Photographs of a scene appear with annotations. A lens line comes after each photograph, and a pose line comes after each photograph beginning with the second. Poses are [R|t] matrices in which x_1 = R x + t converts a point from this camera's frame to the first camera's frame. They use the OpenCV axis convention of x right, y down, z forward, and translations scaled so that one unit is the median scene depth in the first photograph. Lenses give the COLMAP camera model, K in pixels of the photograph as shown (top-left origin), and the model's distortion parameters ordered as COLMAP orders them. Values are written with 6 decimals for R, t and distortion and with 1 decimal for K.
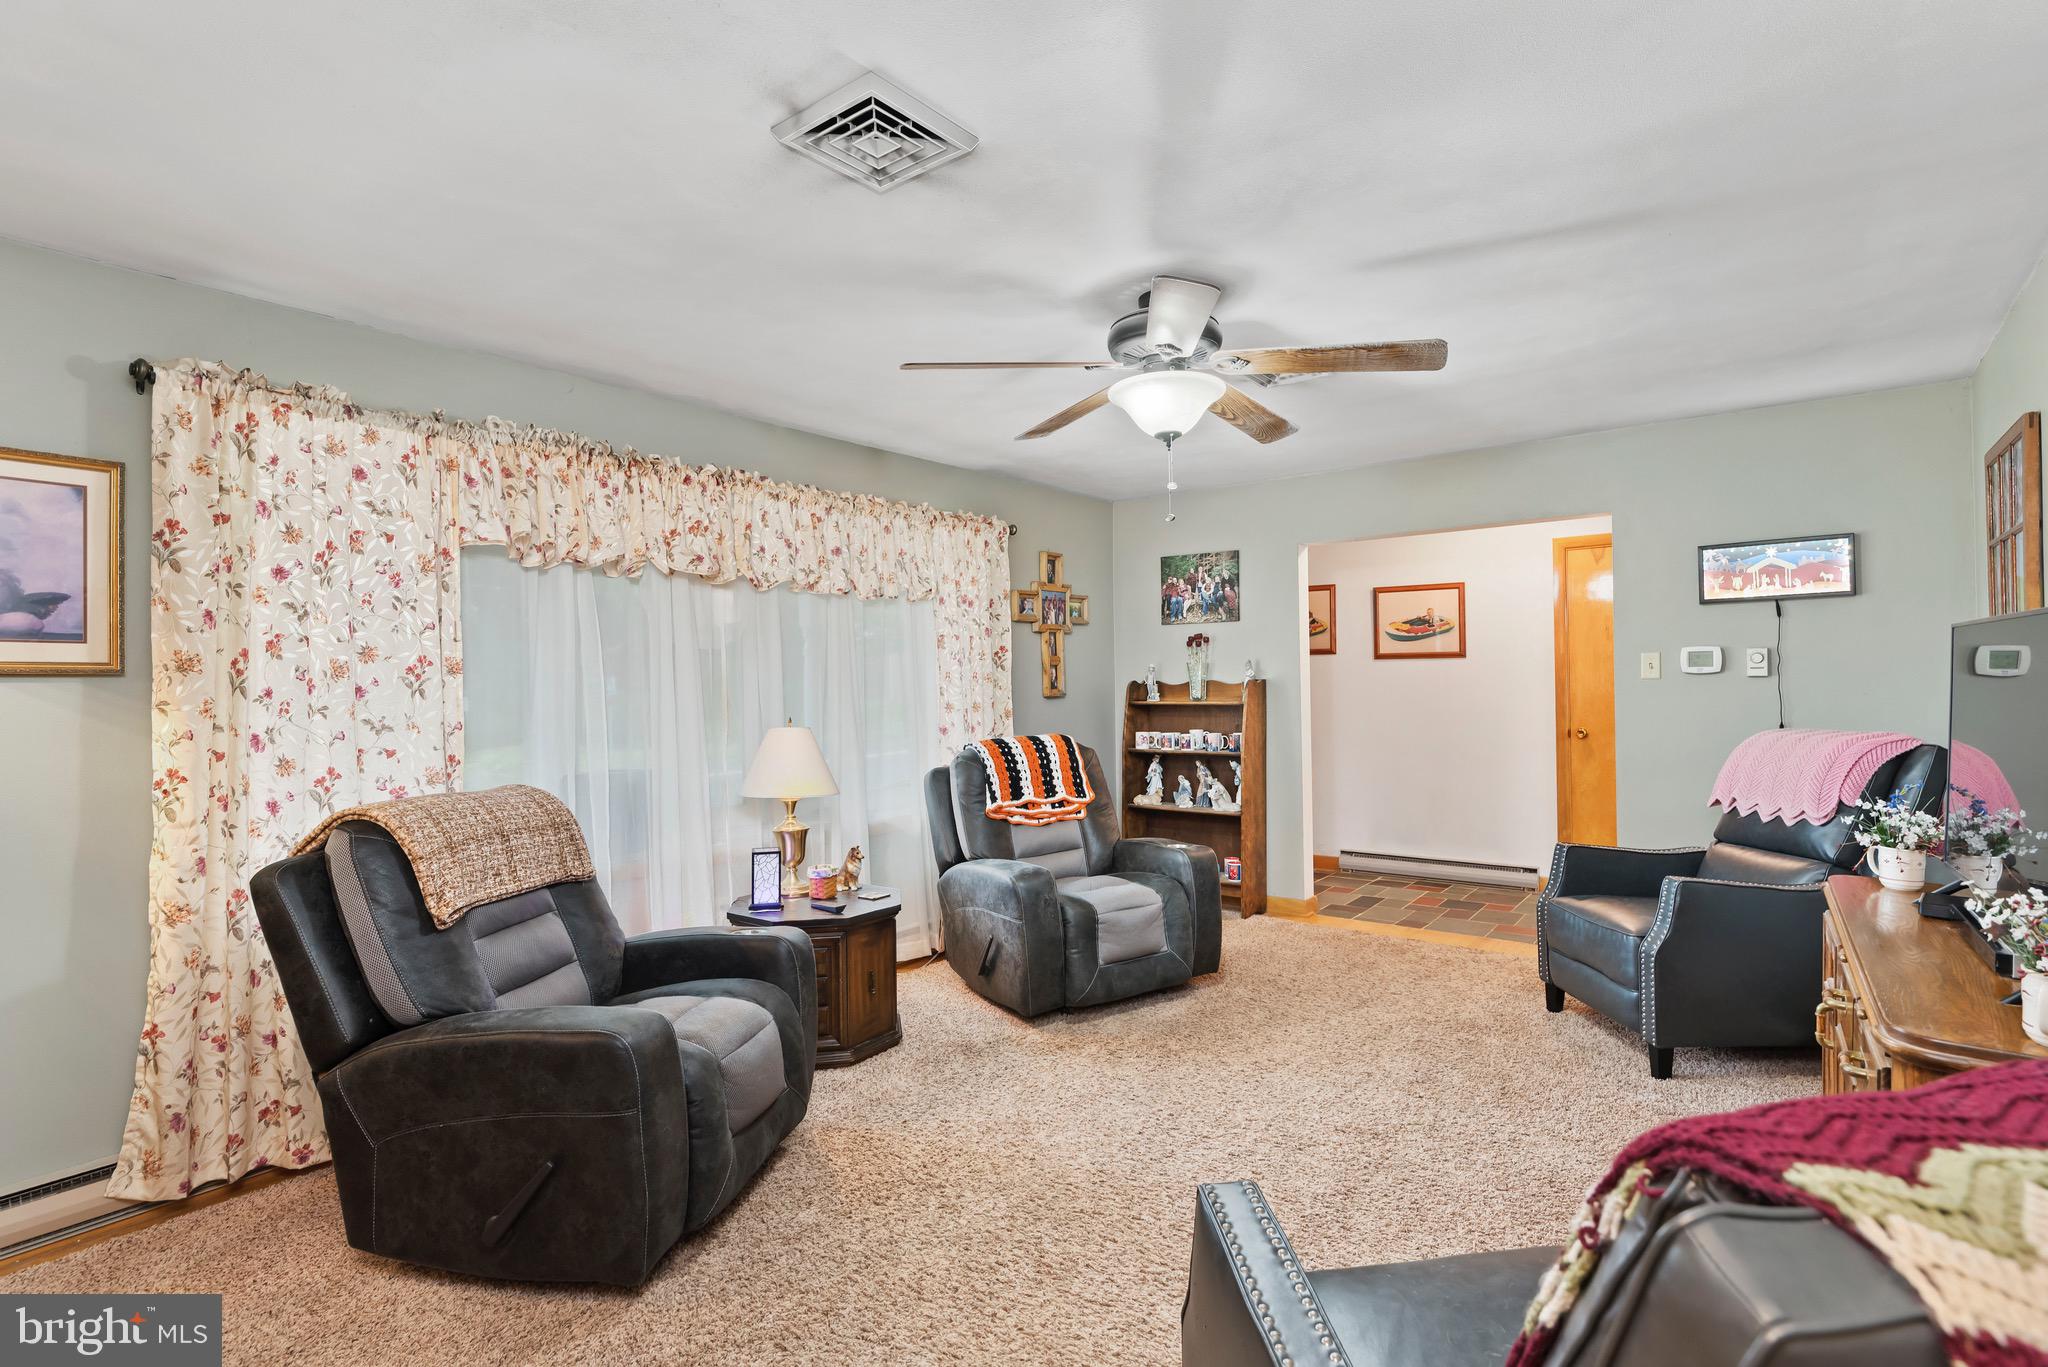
lens RADIAL K [[1002.1, 0, 1066.7], [0, 1002.1, 670.4], [0, 0, 1]] dist [-0.000419, -0.000123]
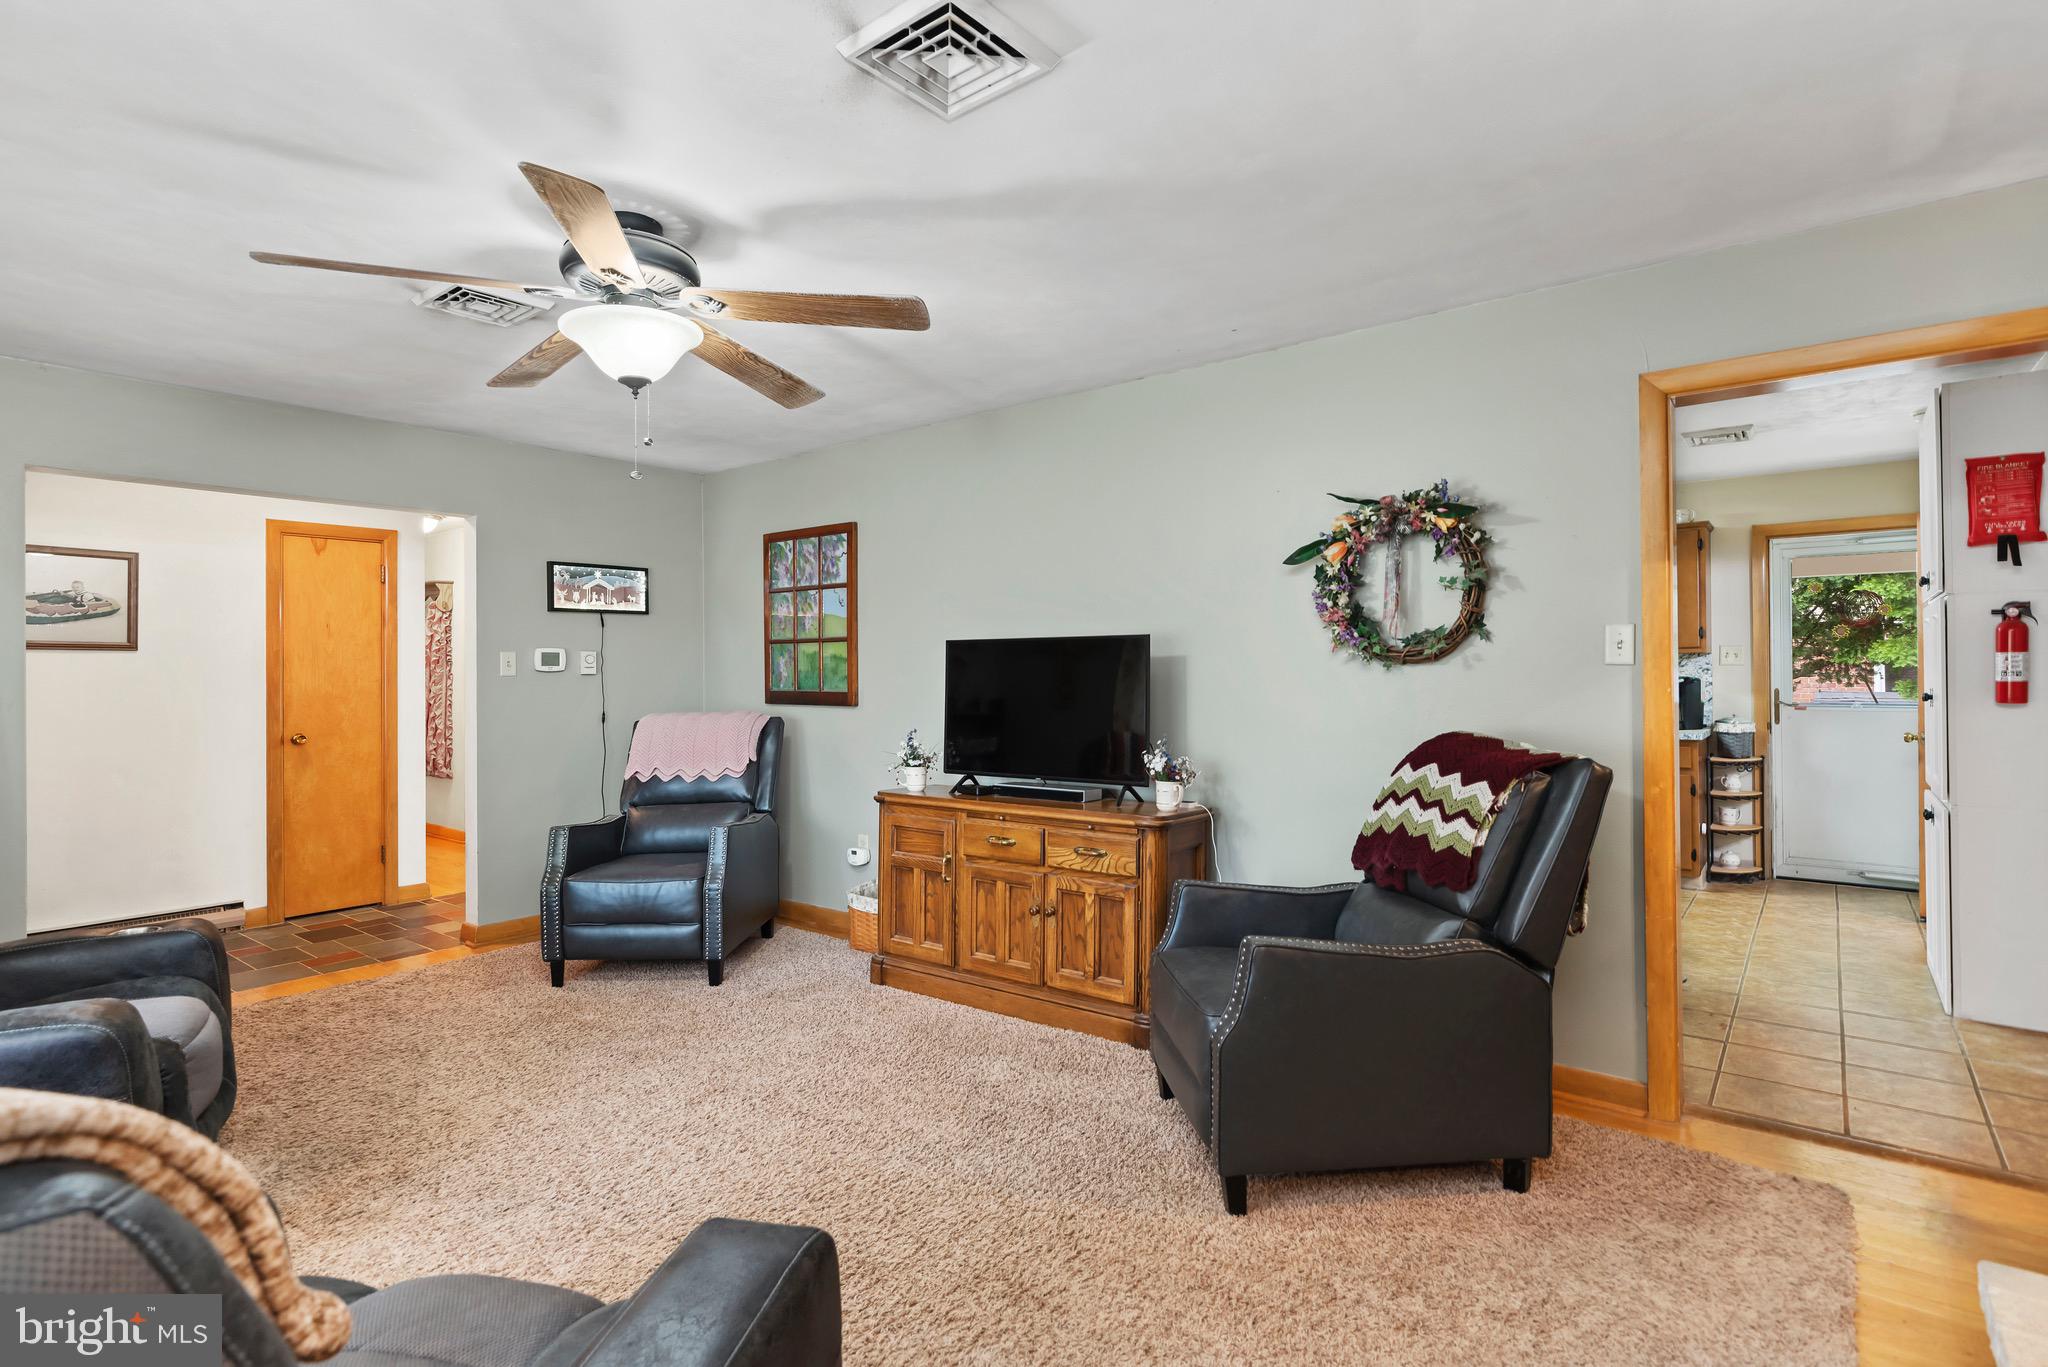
lens RADIAL K [[989.1, 0, 1045.7], [0, 989.1, 679.9], [0, 0, 1]] dist [-0.000621, 0.000163]
pose [[0.018648, 0.008004, 0.999794, -0.504706], [-0.001829, 0.999967, -0.007971, 0.020779], [-0.999824, -0.001680, 0.018662, 0.422921]]
